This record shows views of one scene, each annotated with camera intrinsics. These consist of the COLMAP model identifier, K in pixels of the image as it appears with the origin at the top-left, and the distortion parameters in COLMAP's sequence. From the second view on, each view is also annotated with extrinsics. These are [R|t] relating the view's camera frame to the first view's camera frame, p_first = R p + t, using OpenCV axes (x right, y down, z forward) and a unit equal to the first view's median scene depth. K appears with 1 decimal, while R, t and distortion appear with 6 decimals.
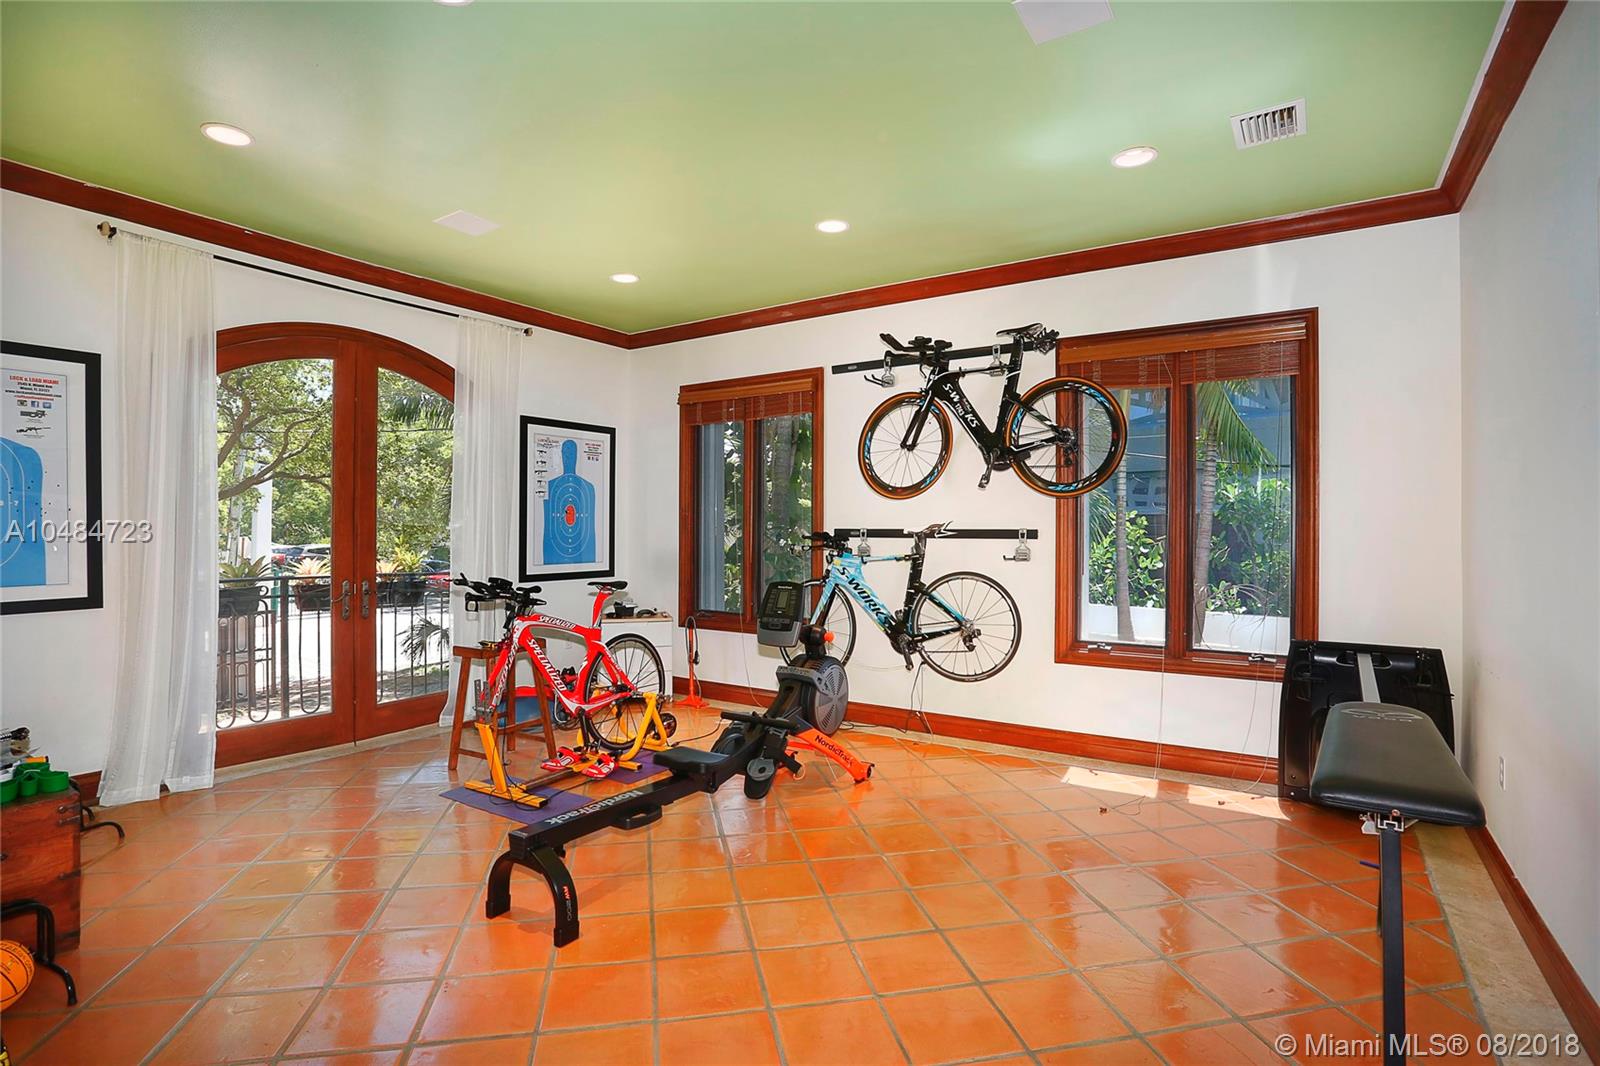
lens RADIAL K [[782.7, 0, 799.7], [0, 782.7, 528.8], [0, 0, 1]] dist [-0.082755, 0.042635]
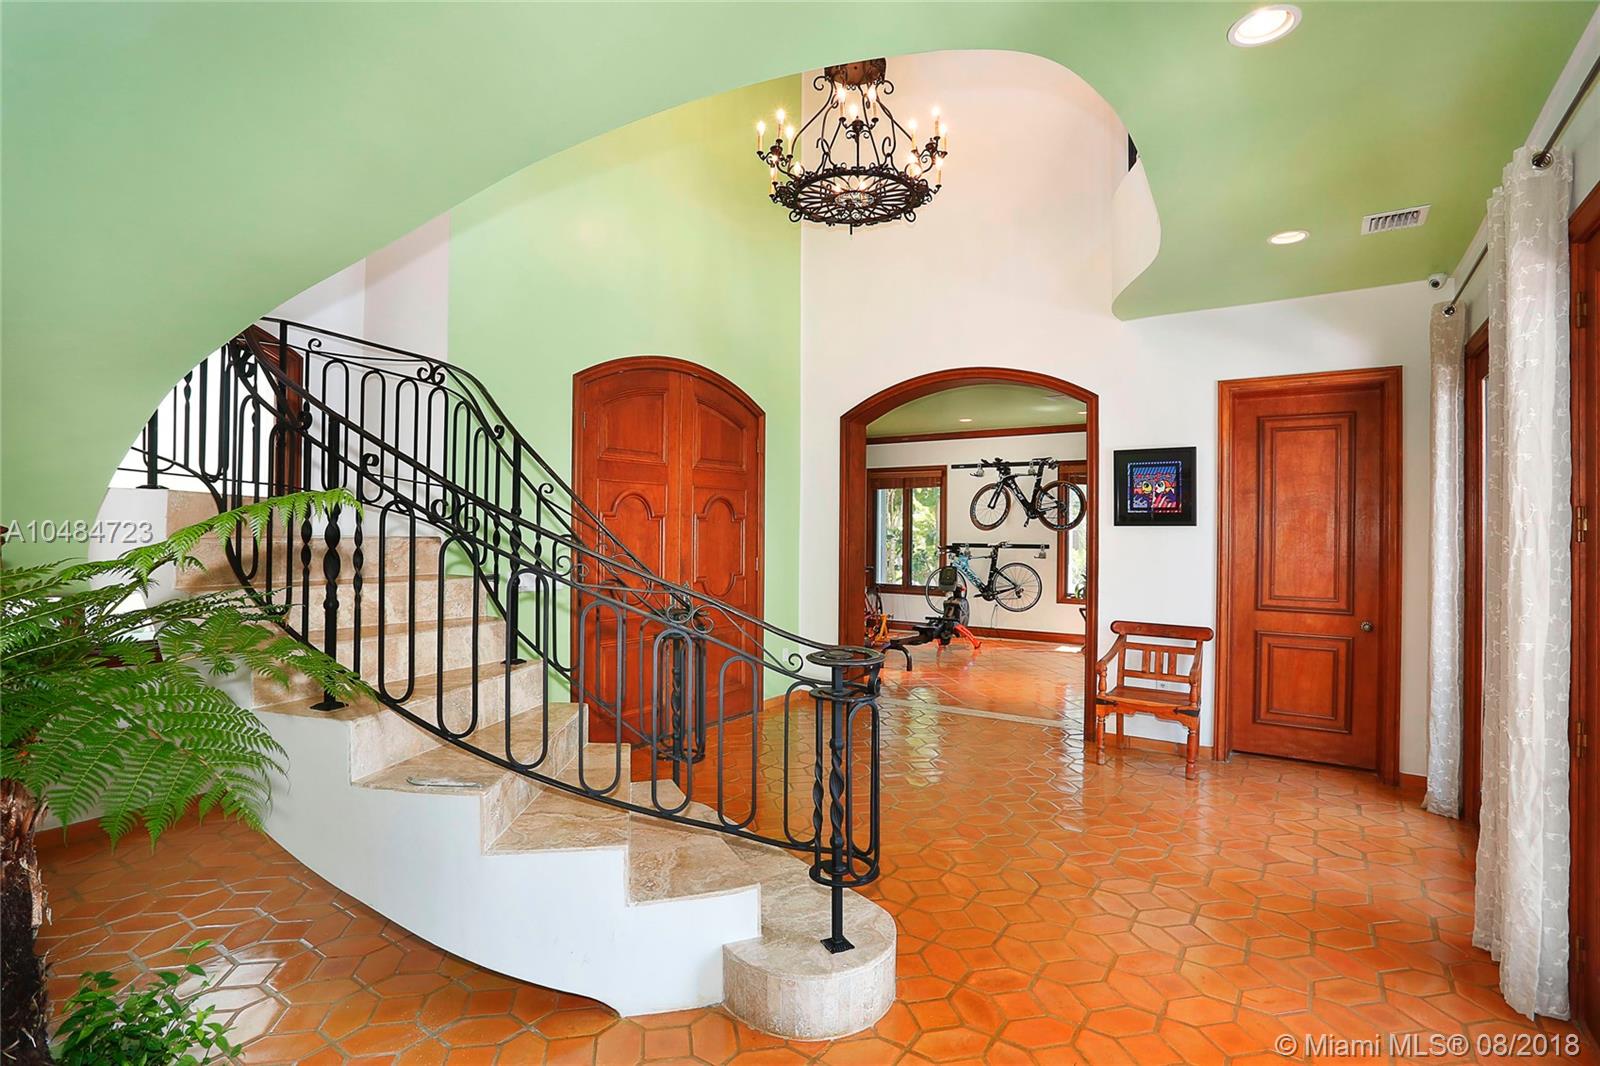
lens RADIAL K [[782.7, 0, 799.7], [0, 782.7, 528.8], [0, 0, 1]] dist [-0.082755, 0.042635]
pose [[0.999828, 0.005234, -0.017798, -0.373600], [-0.005254, 0.999986, -0.001081, -0.038112], [0.017792, 0.001174, 0.999841, -1.251176]]
